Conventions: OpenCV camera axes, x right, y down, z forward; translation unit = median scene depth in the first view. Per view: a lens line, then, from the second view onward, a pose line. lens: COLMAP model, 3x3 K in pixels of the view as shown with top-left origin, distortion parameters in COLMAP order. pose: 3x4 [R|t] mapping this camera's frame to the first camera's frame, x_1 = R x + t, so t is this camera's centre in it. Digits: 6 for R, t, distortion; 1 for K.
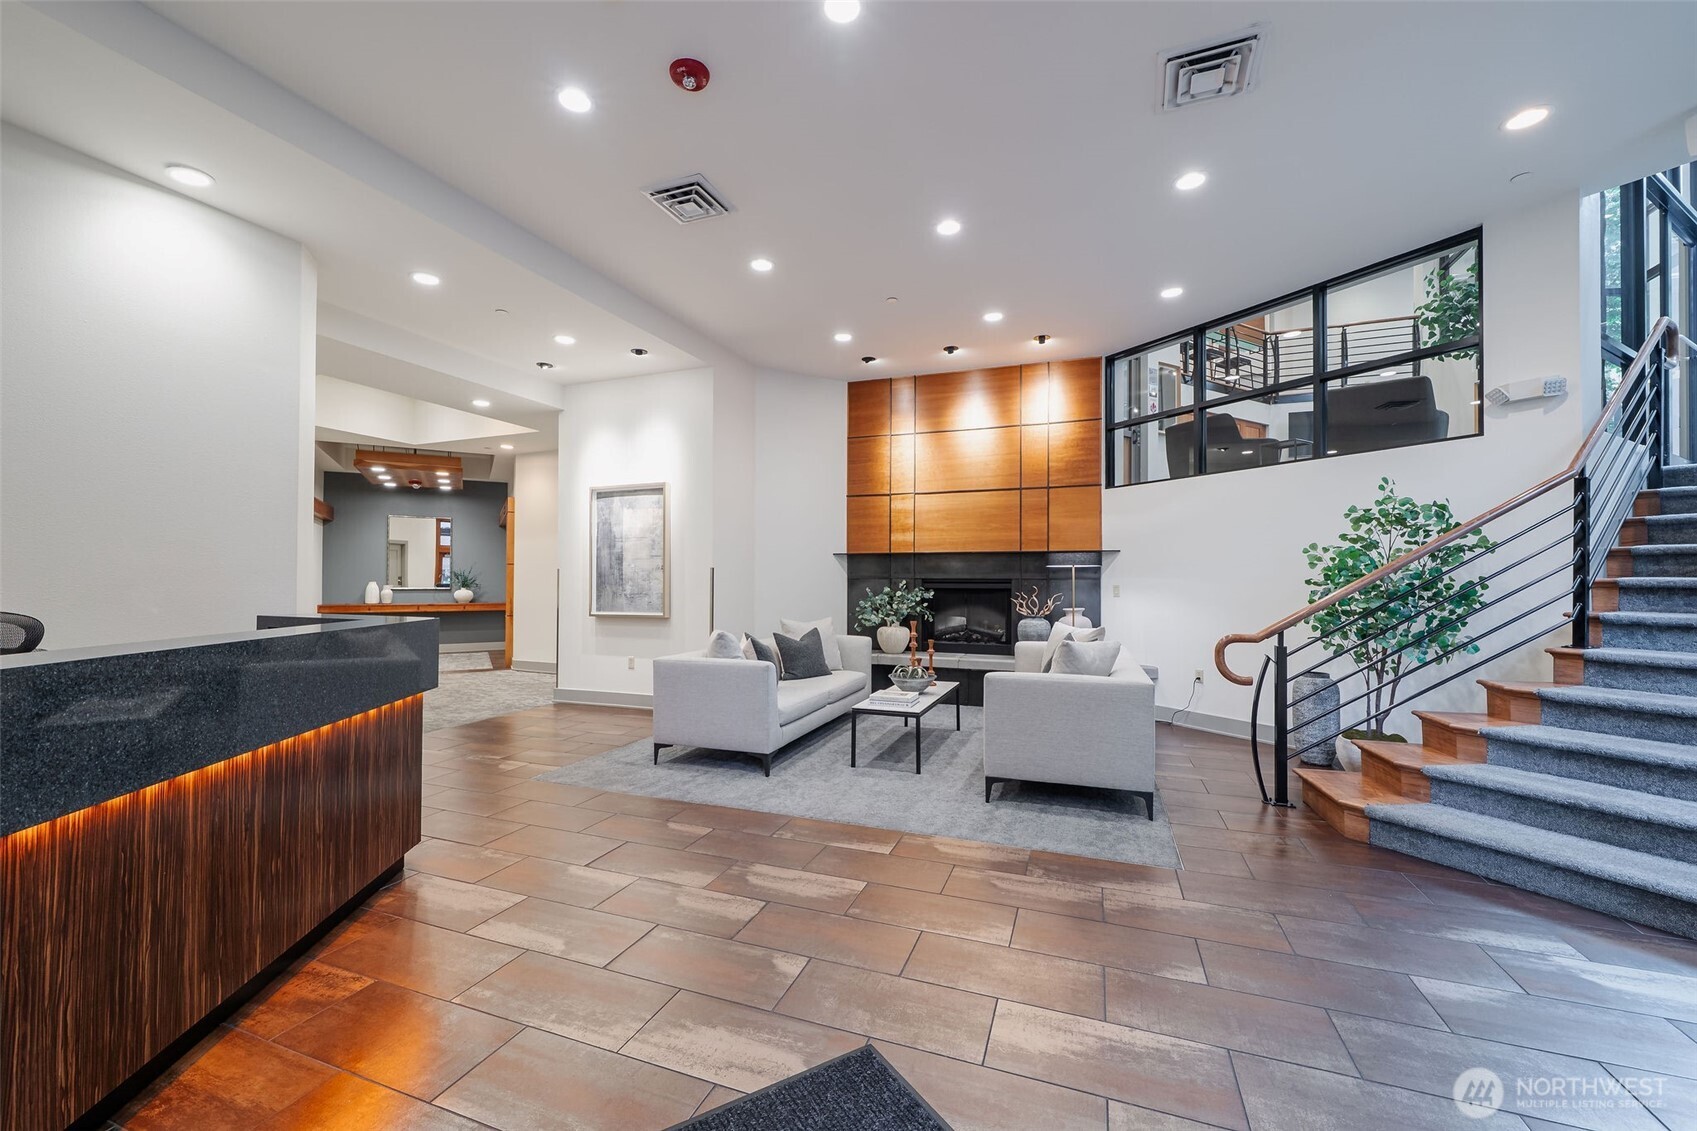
lens RADIAL K [[674.0, 0, 848.5], [0, 674.0, 565.5], [0, 0, 1]] dist [-0.000512, -0.000034]
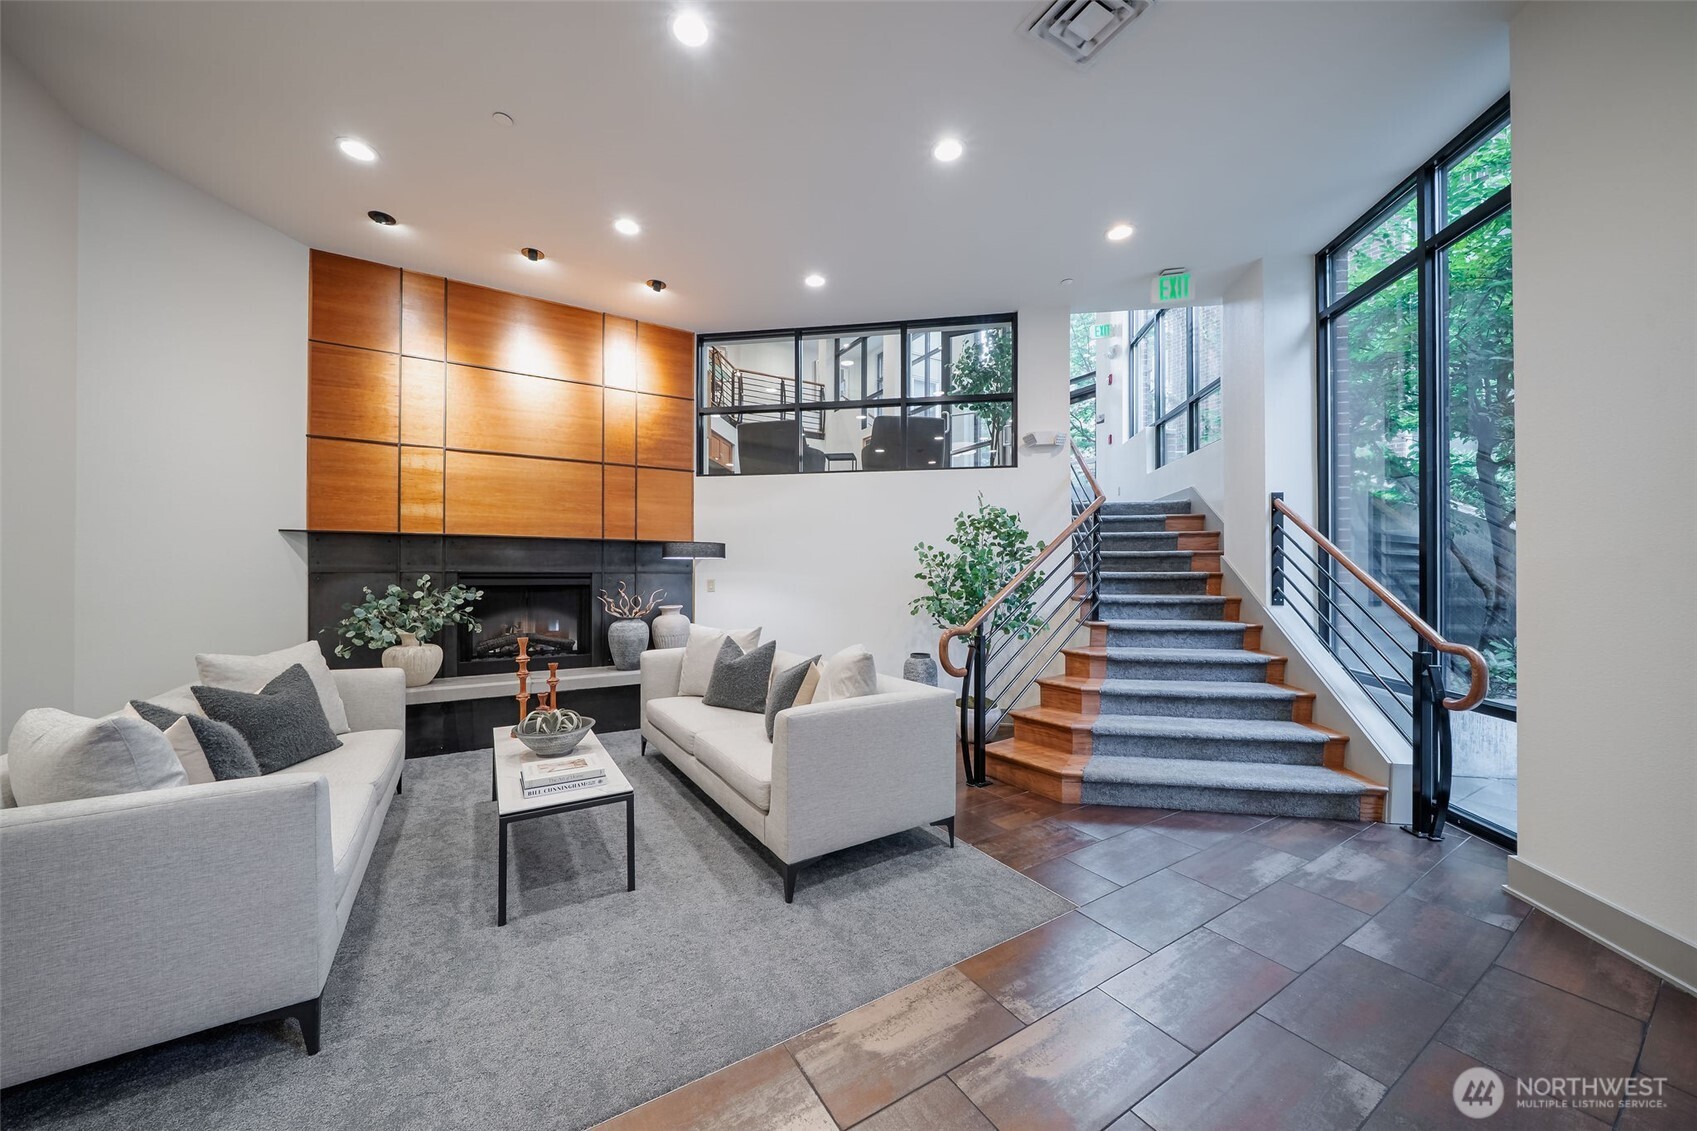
lens RADIAL K [[586.3, 0, 843.1], [0, 586.3, 570.6], [0, 0, 1]] dist [-0.005262, -0.000112]
pose [[0.624367, 0.003366, 0.781124, -0.120824], [-0.016047, 0.999835, 0.008518, 0.006435], [-0.780967, -0.017853, 0.624318, 0.325711]]
